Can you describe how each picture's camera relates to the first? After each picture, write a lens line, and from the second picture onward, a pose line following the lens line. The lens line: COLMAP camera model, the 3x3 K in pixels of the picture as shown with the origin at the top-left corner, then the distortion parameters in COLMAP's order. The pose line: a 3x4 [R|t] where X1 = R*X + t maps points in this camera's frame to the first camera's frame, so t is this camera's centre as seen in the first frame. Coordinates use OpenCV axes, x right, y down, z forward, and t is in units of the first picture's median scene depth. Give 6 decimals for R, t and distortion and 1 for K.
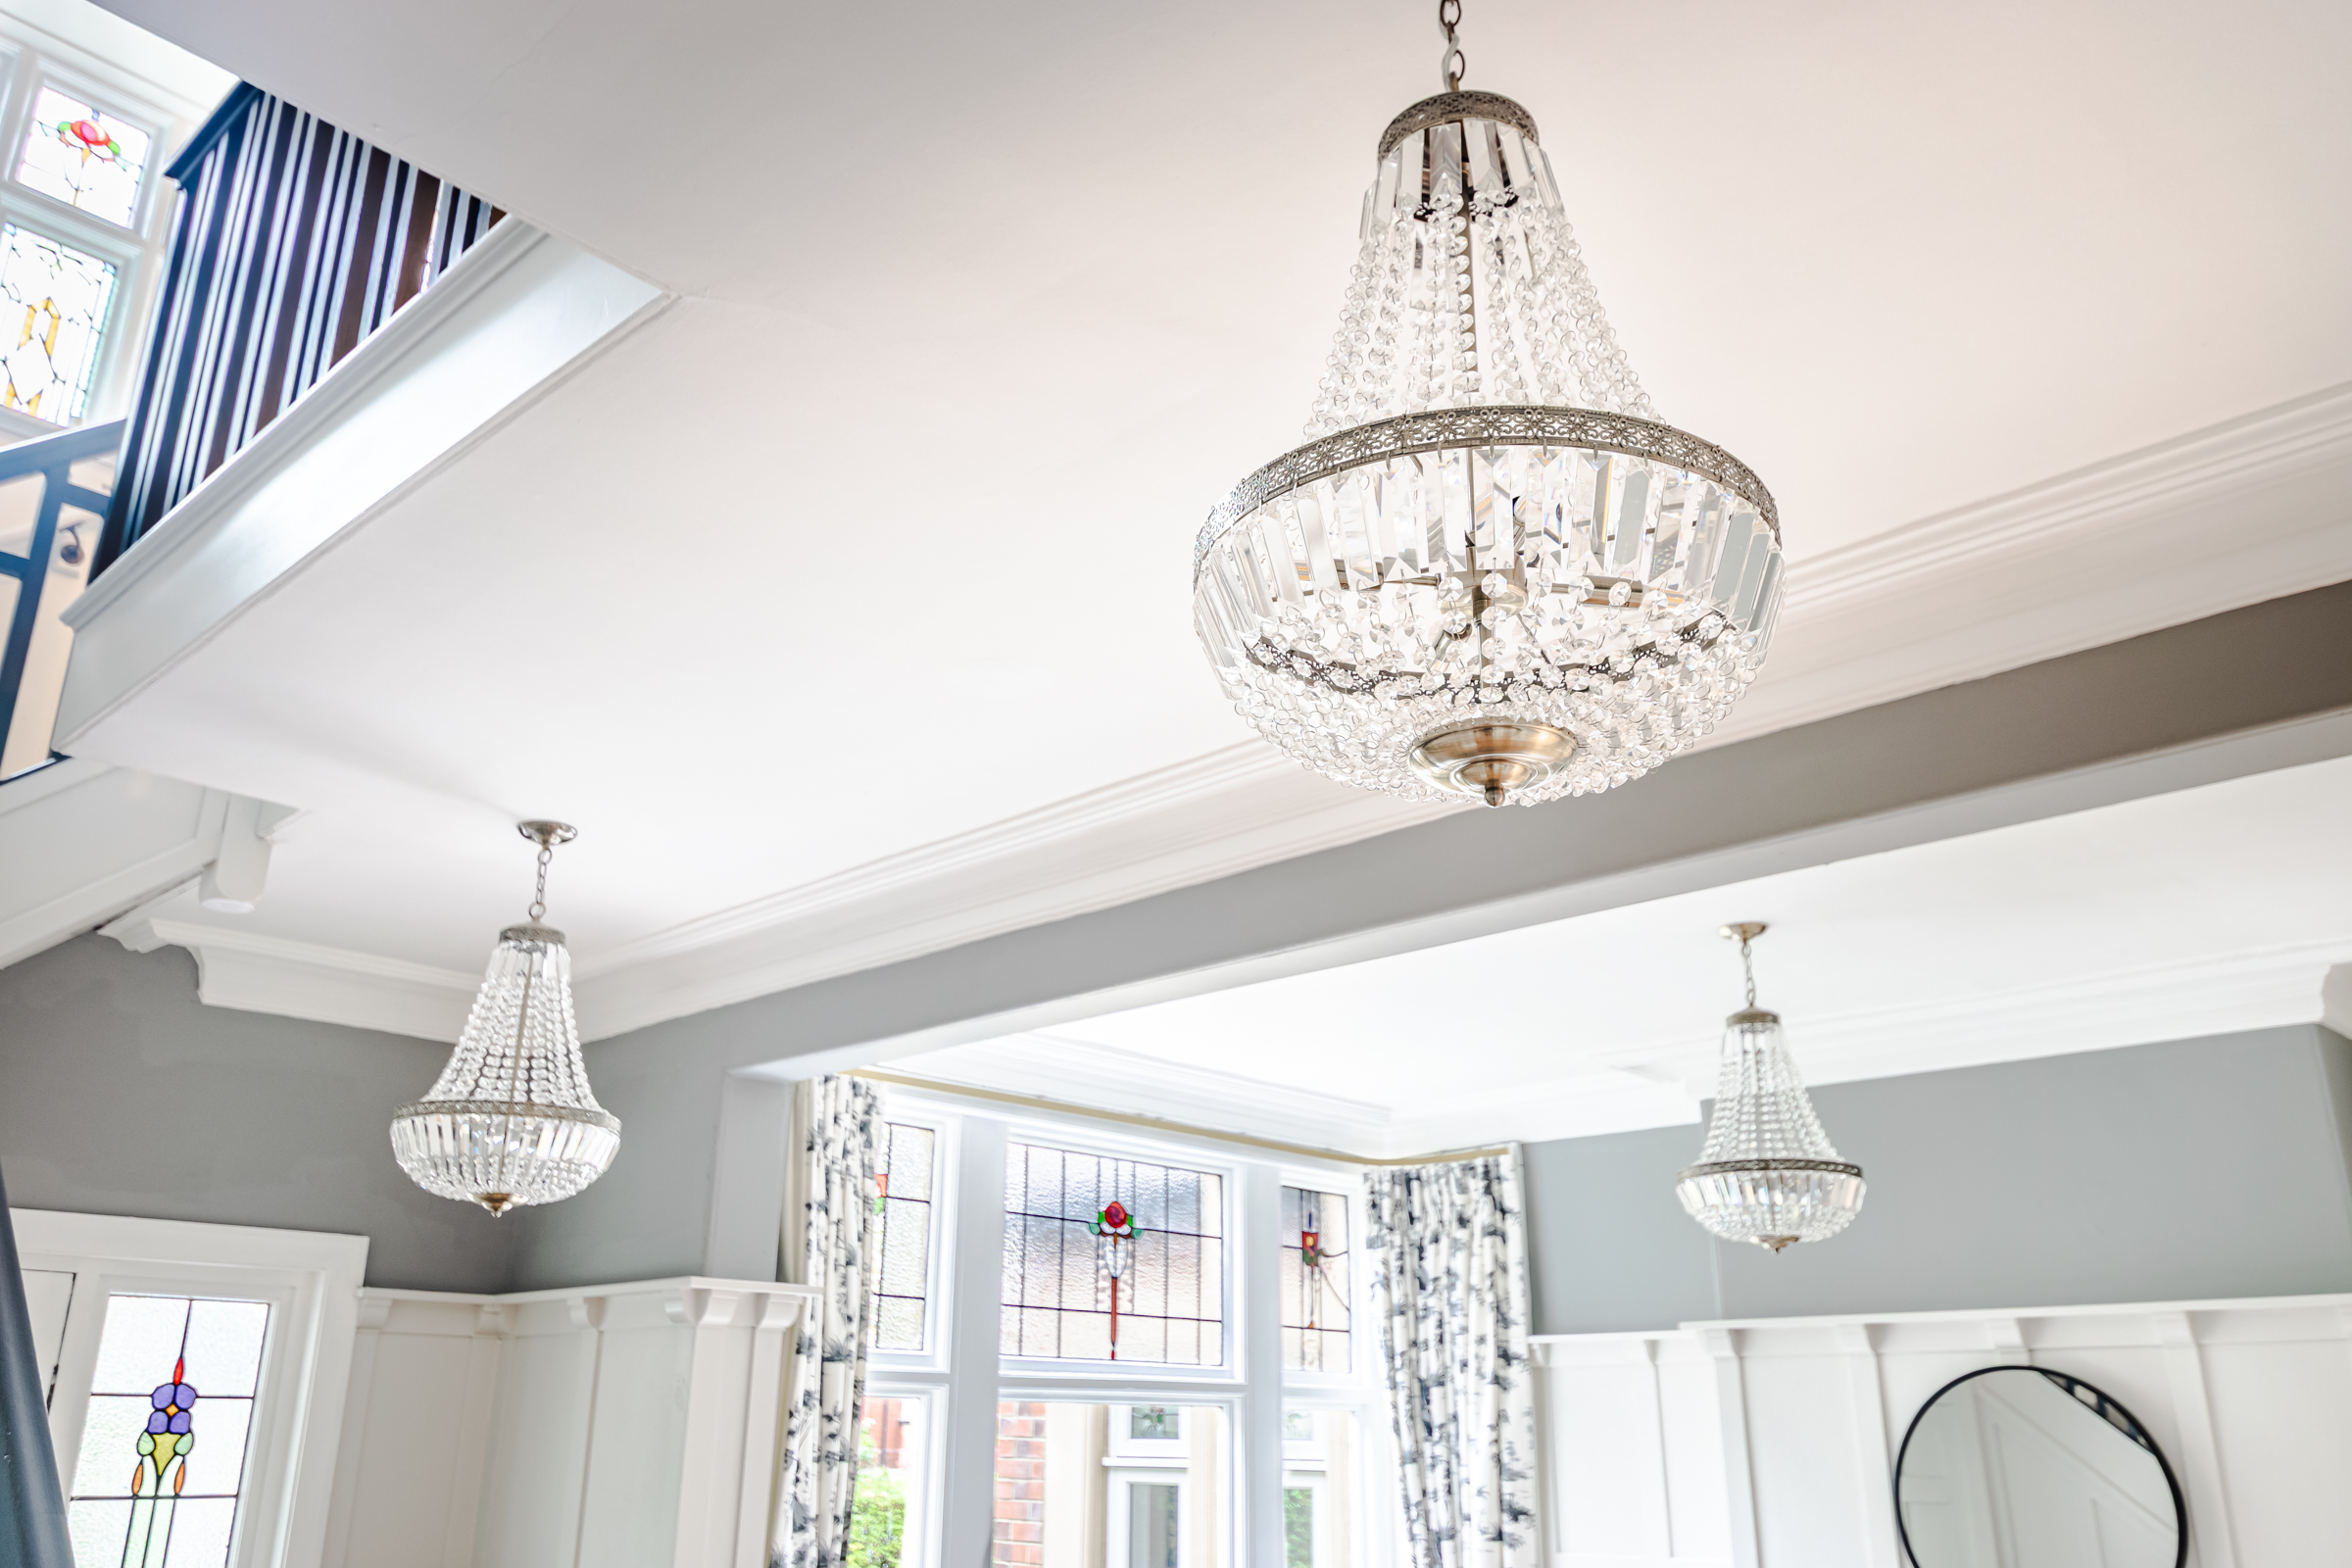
lens RADIAL K [[1826.8, 0, 1174.0], [0, 1826.8, 784.2], [0, 0, 1]] dist [0.002101, 0.006217]
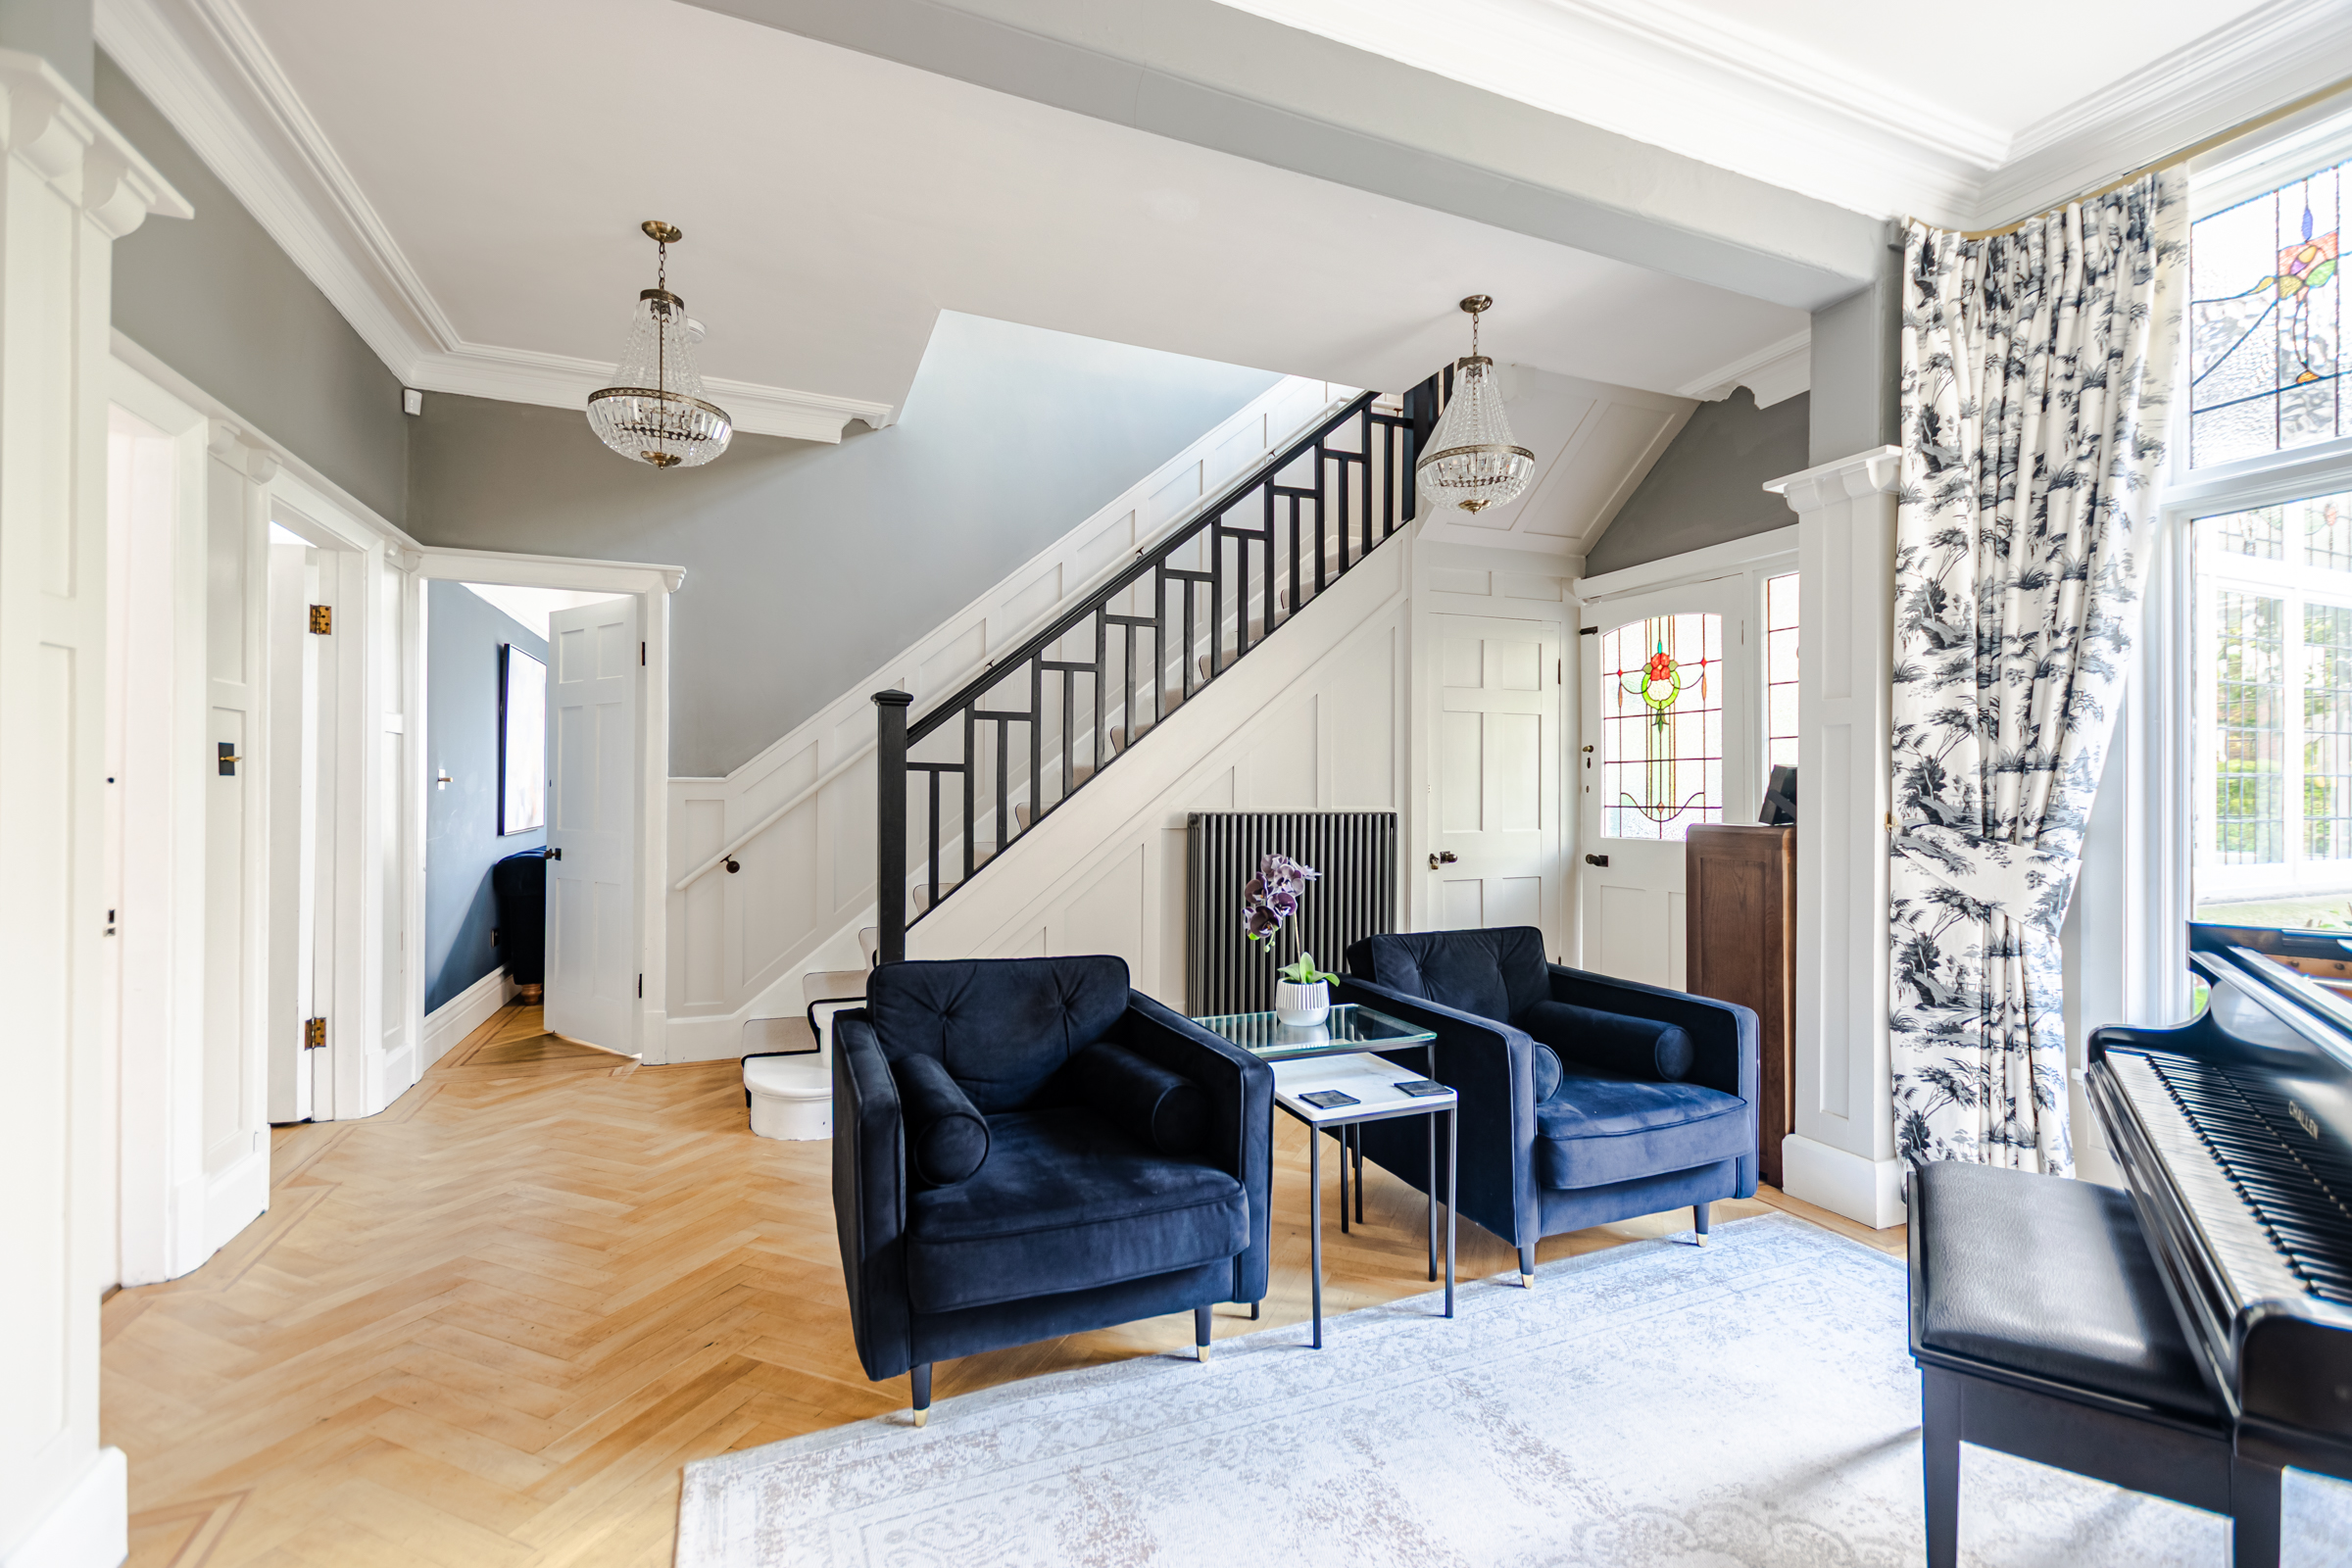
lens RADIAL K [[1015.8, 0, 1179.9], [0, 1015.8, 782.8], [0, 0, 1]] dist [0.008487, -0.000358]
pose [[-0.409984, -0.015038, -0.911969, 0.410011], [0.301918, 0.941259, -0.151252, 0.321218], [0.860673, -0.337351, -0.381361, 0.588655]]
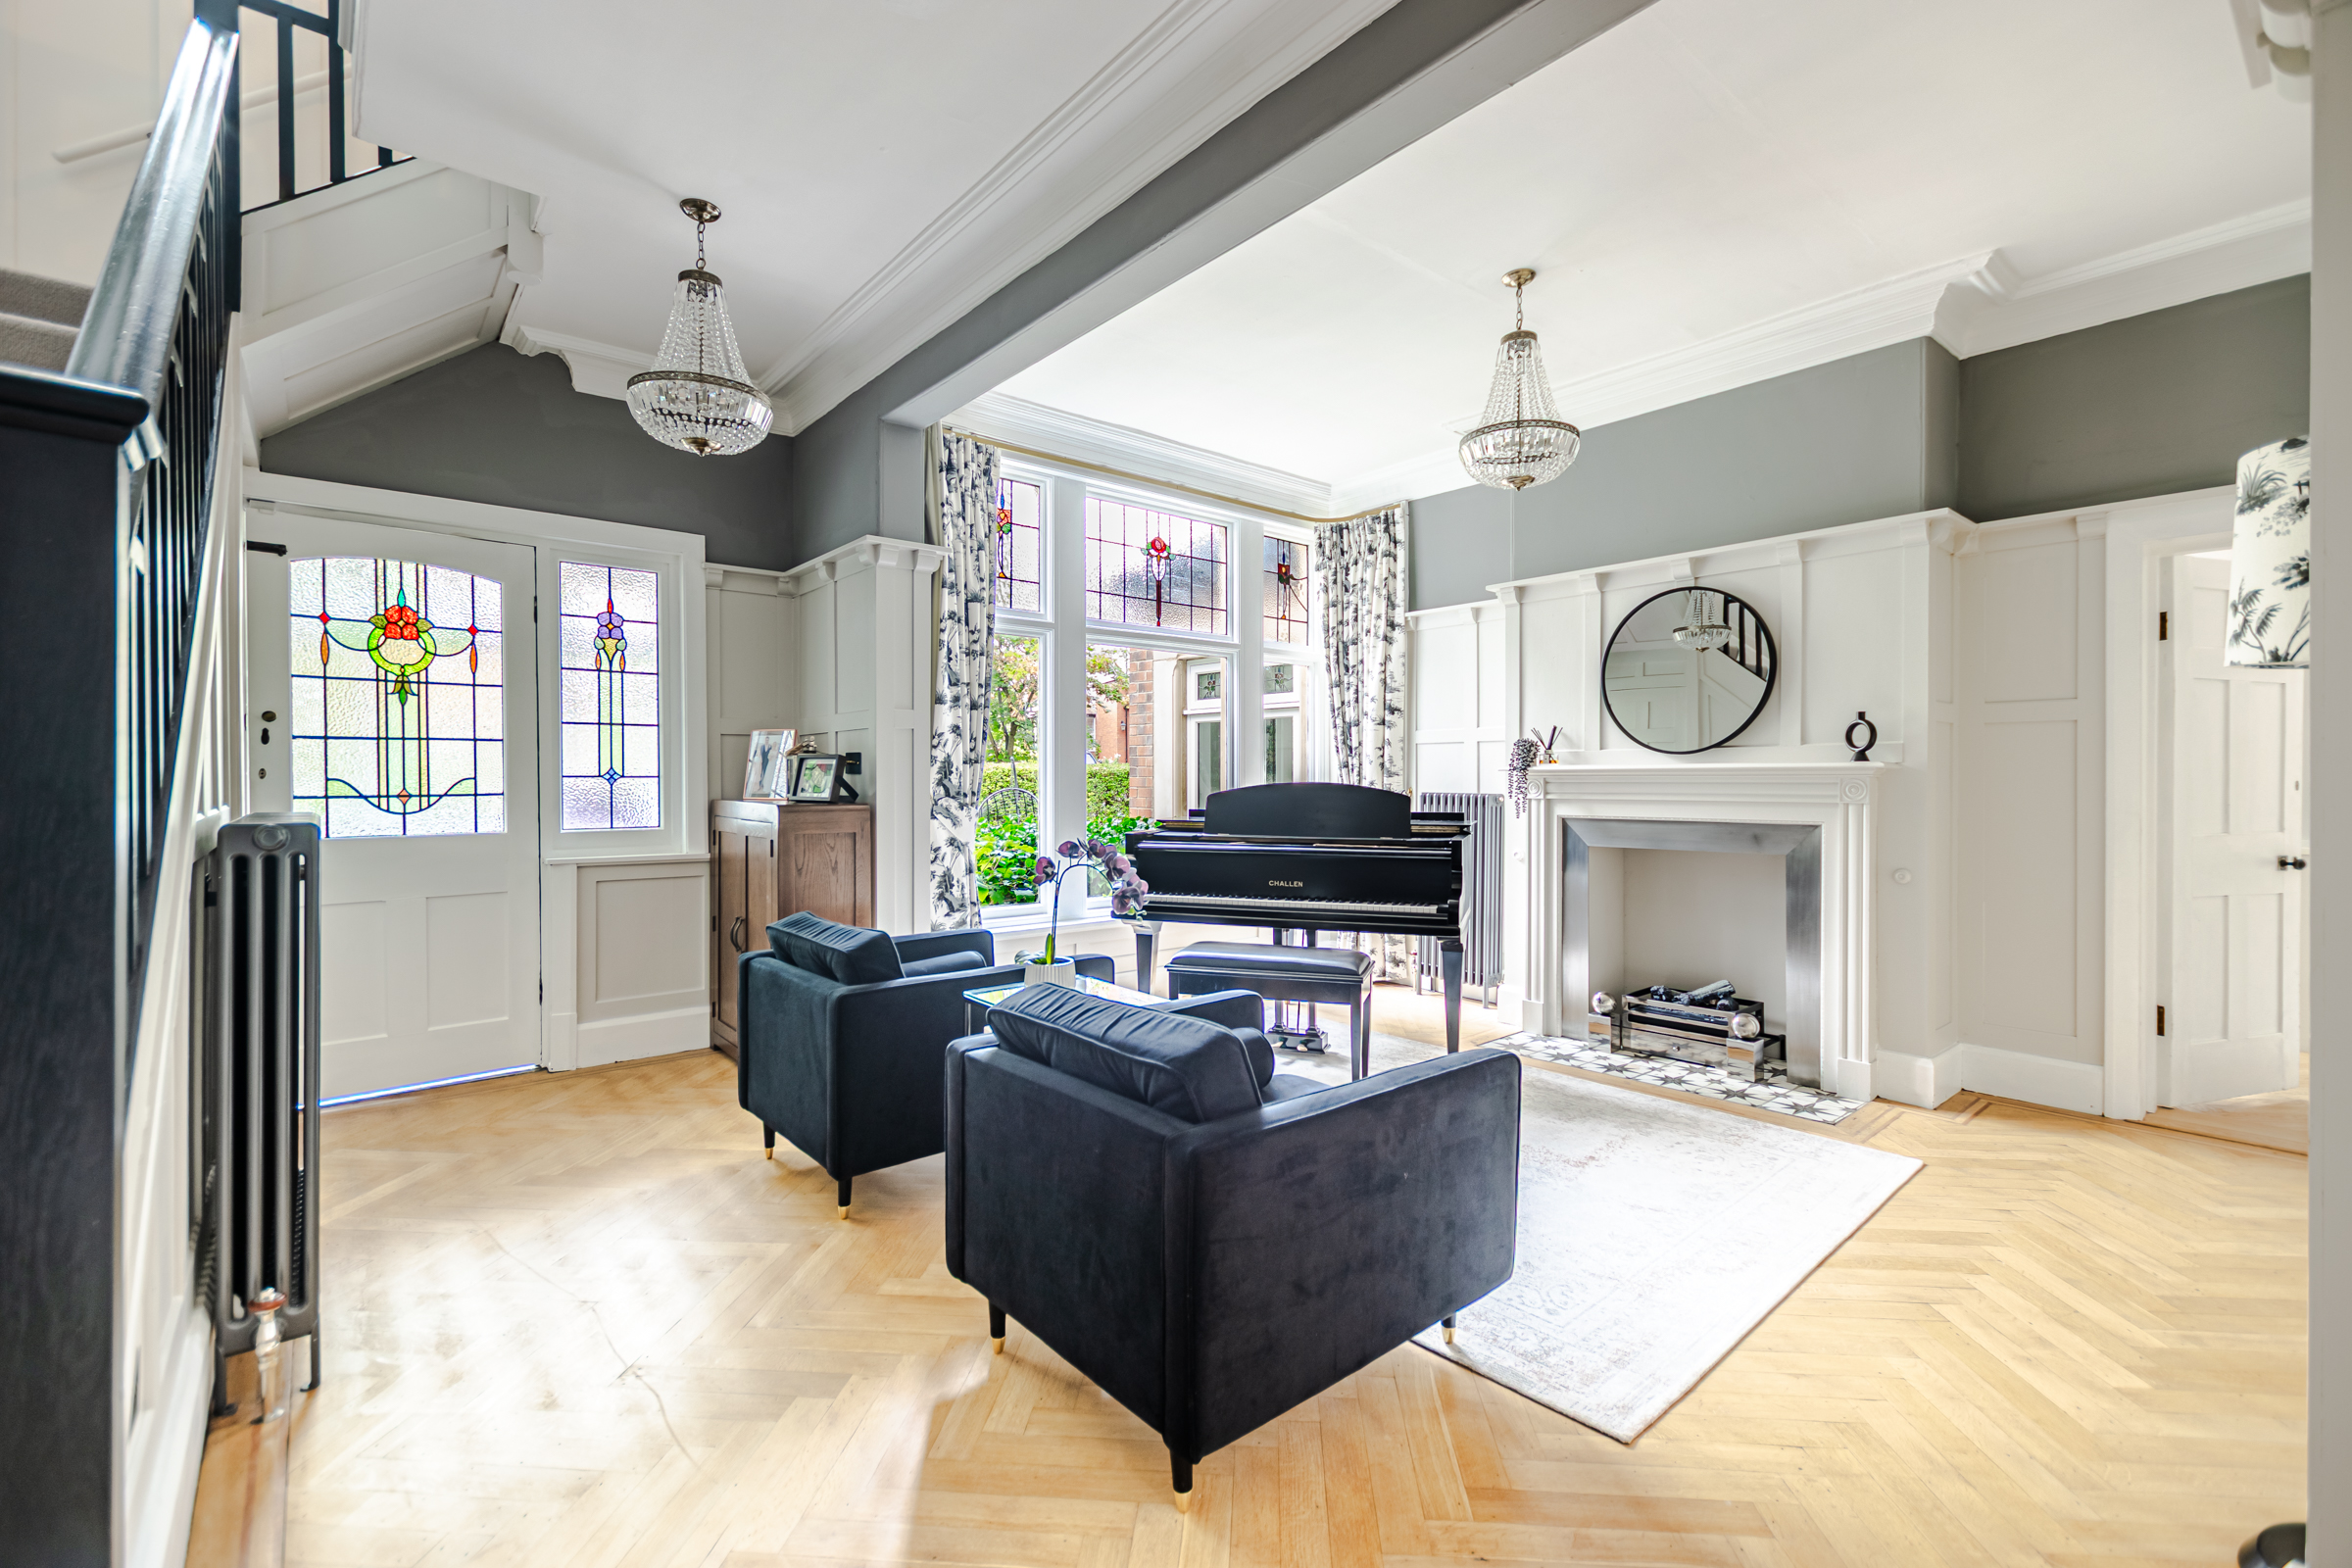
lens RADIAL K [[1015.8, 0, 1183.2], [0, 1015.8, 781.2], [0, 0, 1]] dist [0.008487, -0.000358]
pose [[0.994130, -0.008110, -0.107891, 0.091374], [0.044144, 0.940819, 0.336022, 0.125997], [0.098781, -0.338813, 0.935654, 0.043536]]
